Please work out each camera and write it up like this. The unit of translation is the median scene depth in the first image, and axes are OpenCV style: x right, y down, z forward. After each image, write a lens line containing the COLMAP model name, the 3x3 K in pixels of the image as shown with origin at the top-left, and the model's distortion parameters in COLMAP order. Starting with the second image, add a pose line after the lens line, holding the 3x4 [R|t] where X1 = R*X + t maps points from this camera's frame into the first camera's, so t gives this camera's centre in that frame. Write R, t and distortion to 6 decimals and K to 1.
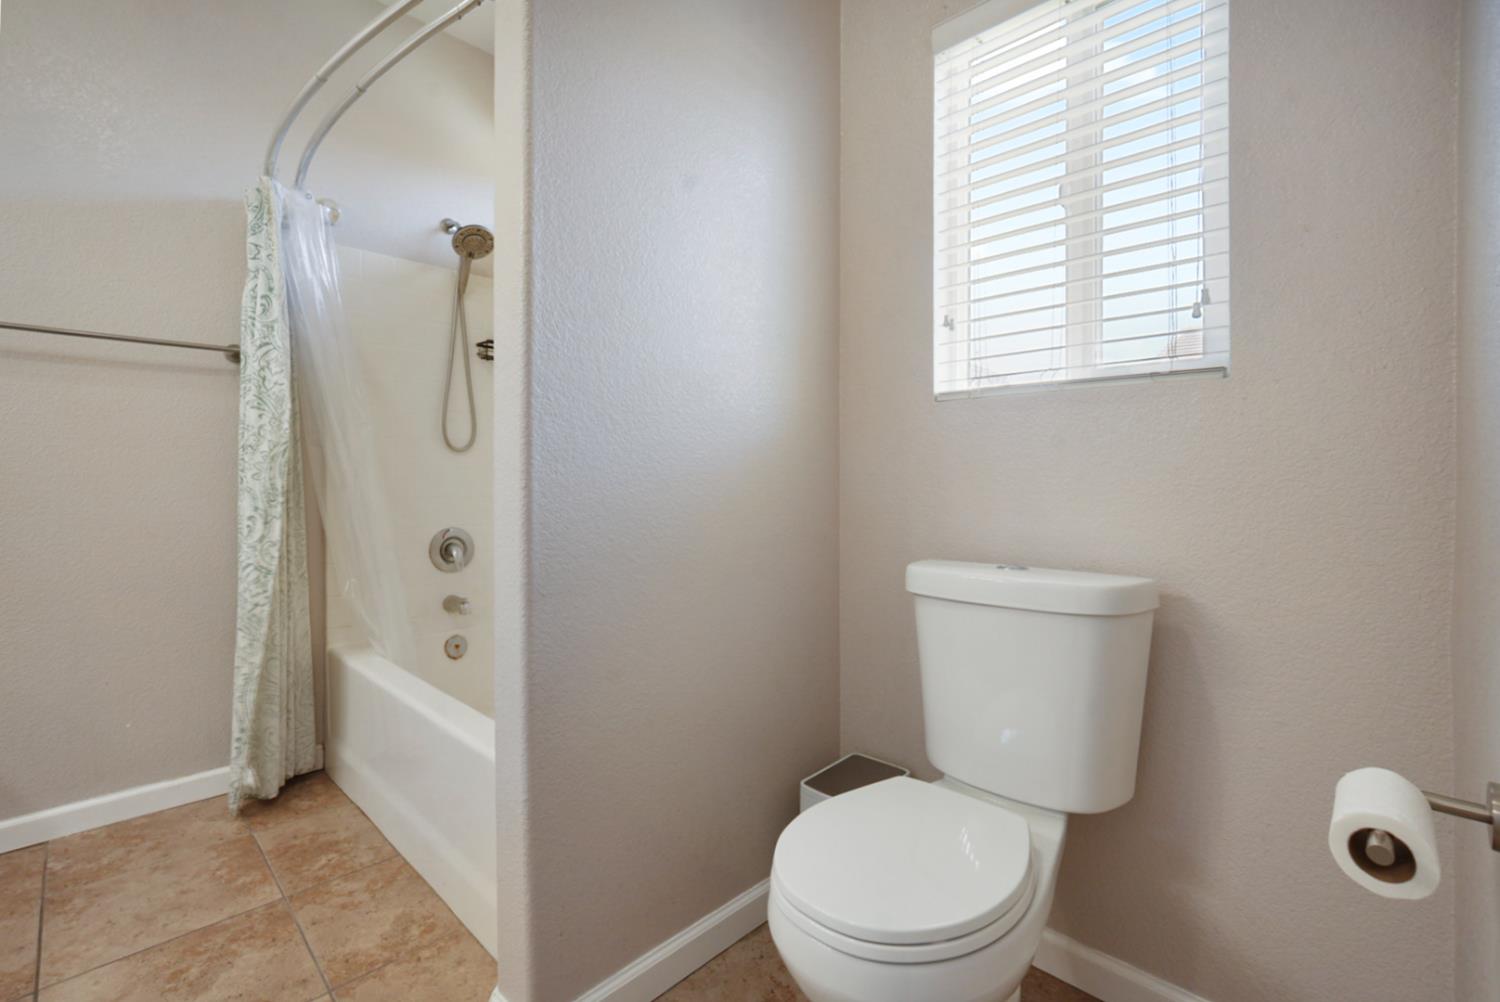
lens RADIAL K [[660.9, 0, 739.0], [0, 660.9, 470.3], [0, 0, 1]] dist [-0.016012, 0.006651]
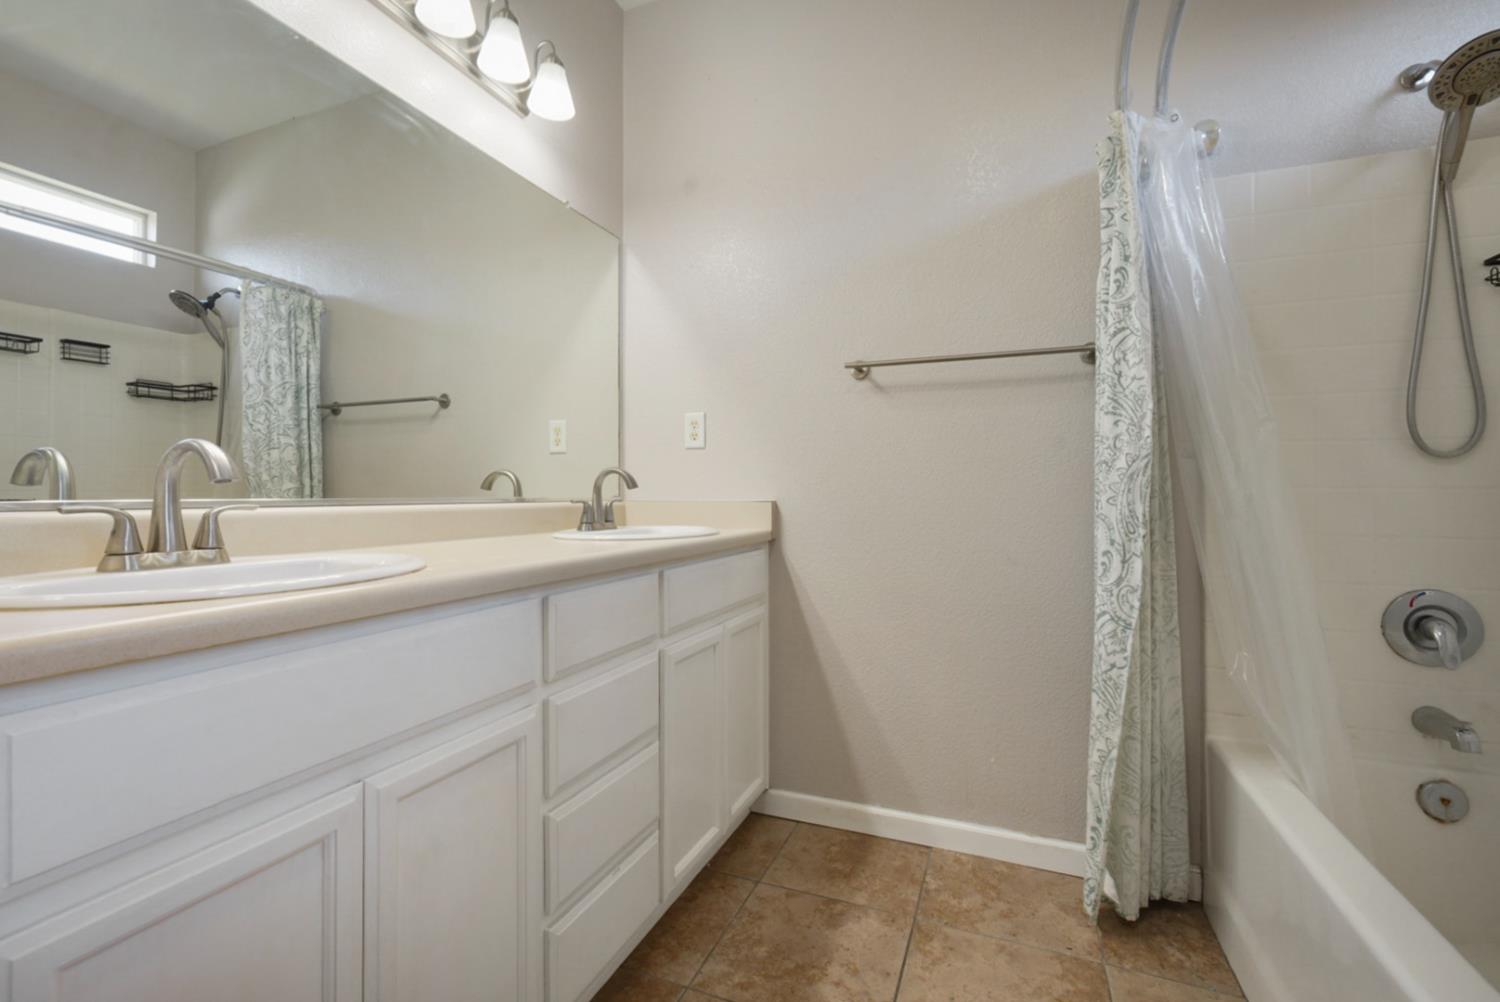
lens RADIAL K [[660.9, 0, 745.1], [0, 660.9, 497.9], [0, 0, 1]] dist [-0.016012, 0.006651]
pose [[0.382484, 0.001261, -0.923961, -0.170946], [0.012458, 0.999901, 0.006522, -0.004769], [0.923878, -0.014005, 0.382430, 0.285678]]
